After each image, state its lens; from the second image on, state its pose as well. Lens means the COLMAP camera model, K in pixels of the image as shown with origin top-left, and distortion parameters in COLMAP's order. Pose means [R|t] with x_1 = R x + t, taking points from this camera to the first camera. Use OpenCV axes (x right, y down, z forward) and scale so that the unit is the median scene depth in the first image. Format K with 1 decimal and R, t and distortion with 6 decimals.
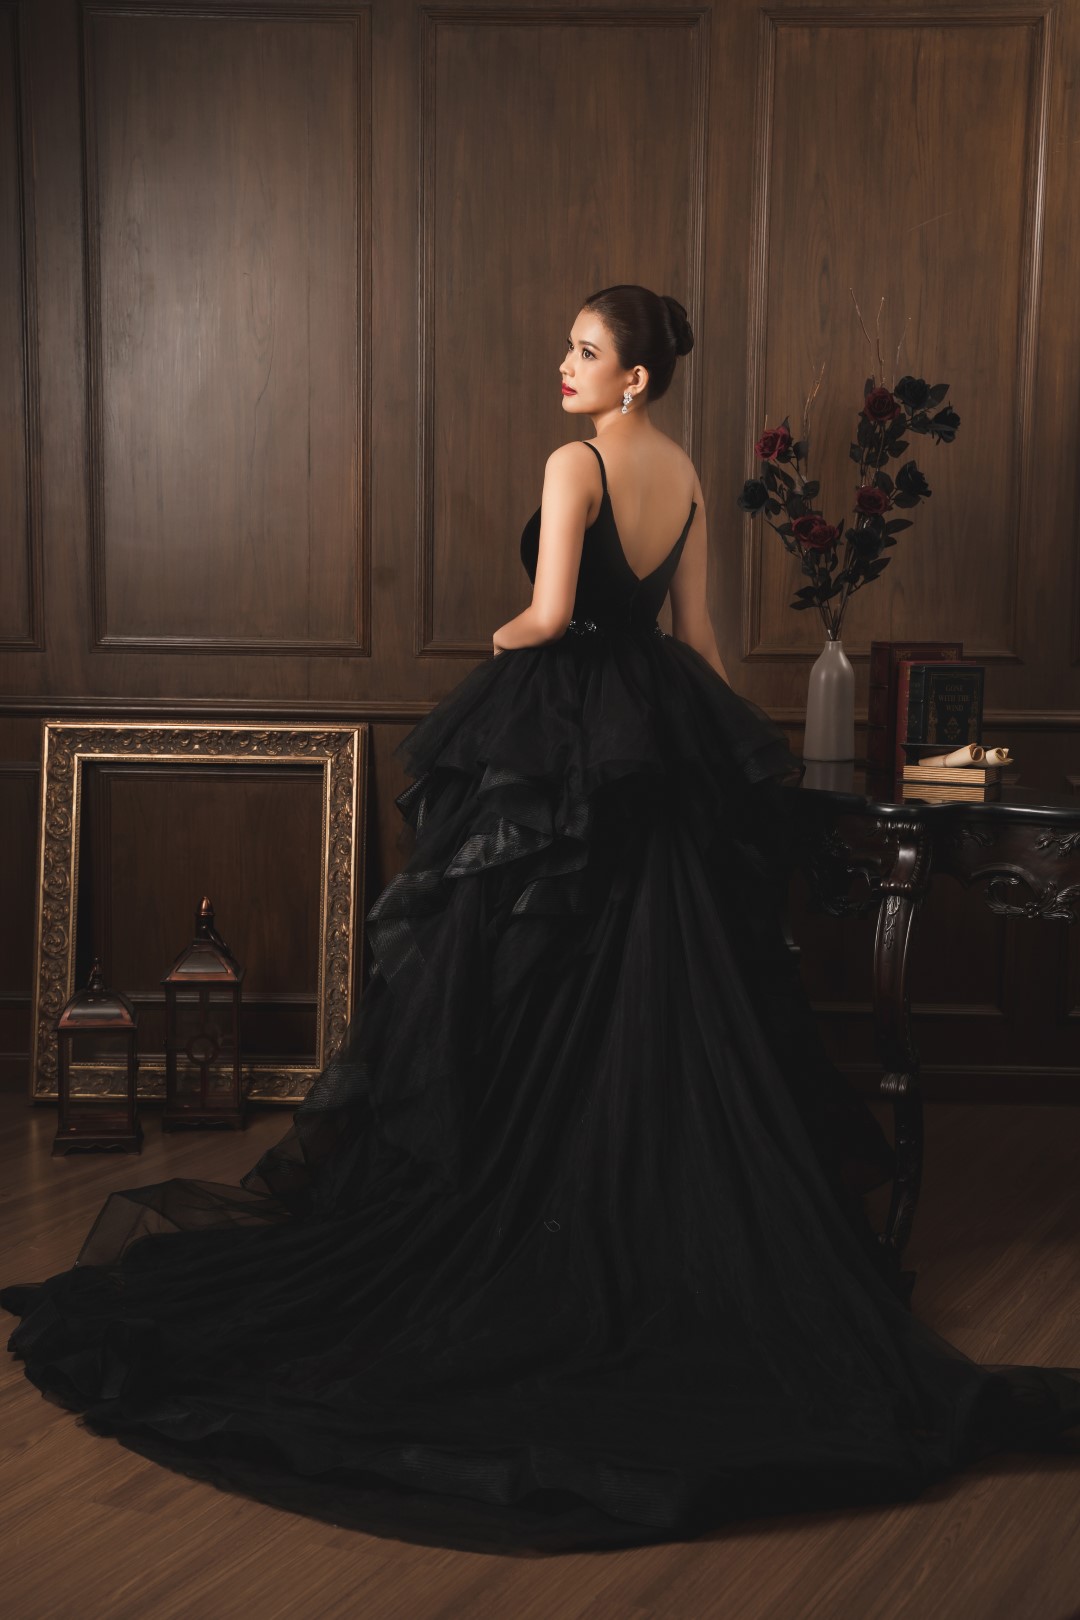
lens RADIAL K [[2448.3, 0, 540.0], [0, 2448.3, 810.0], [0, 0, 1]] dist [0.154091, 0.062779]
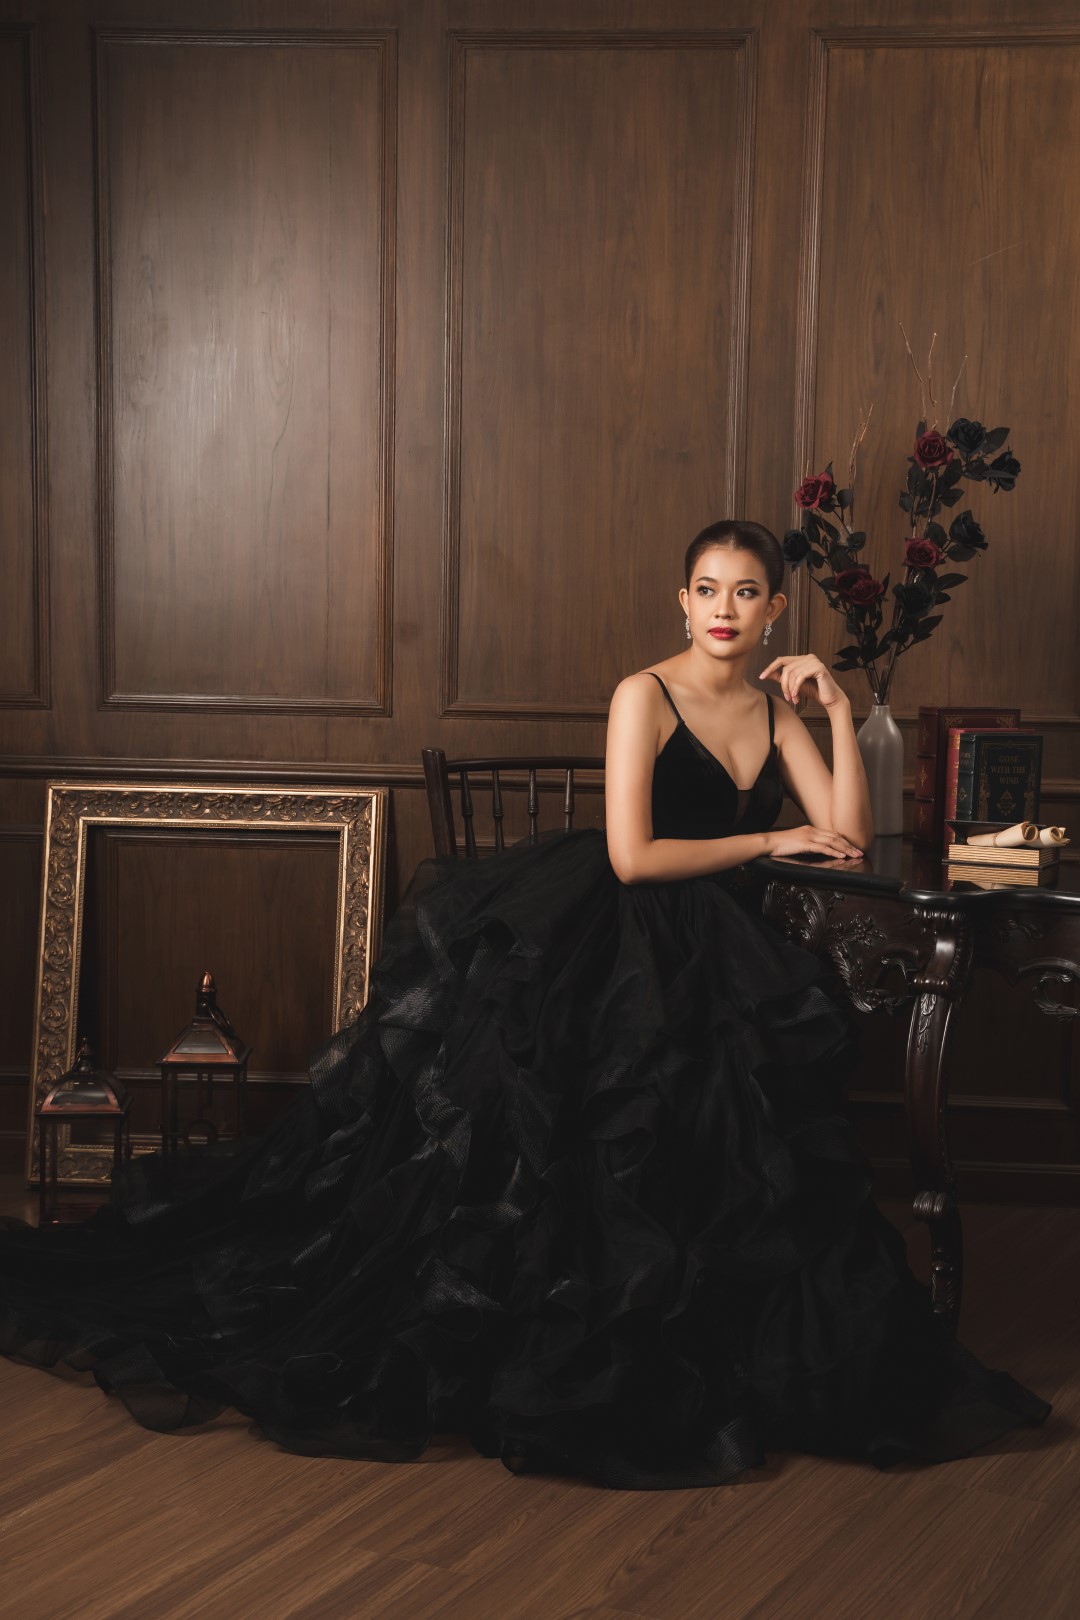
lens RADIAL K [[2330.4, 0, 540.0], [0, 2330.4, 810.0], [0, 0, 1]] dist [0.122577, 0.076217]
pose [[0.998287, 0.010133, -0.057627, 0.040583], [-0.011126, 0.999795, -0.016931, -0.012500], [0.057444, 0.017543, 0.998195, 0.112143]]
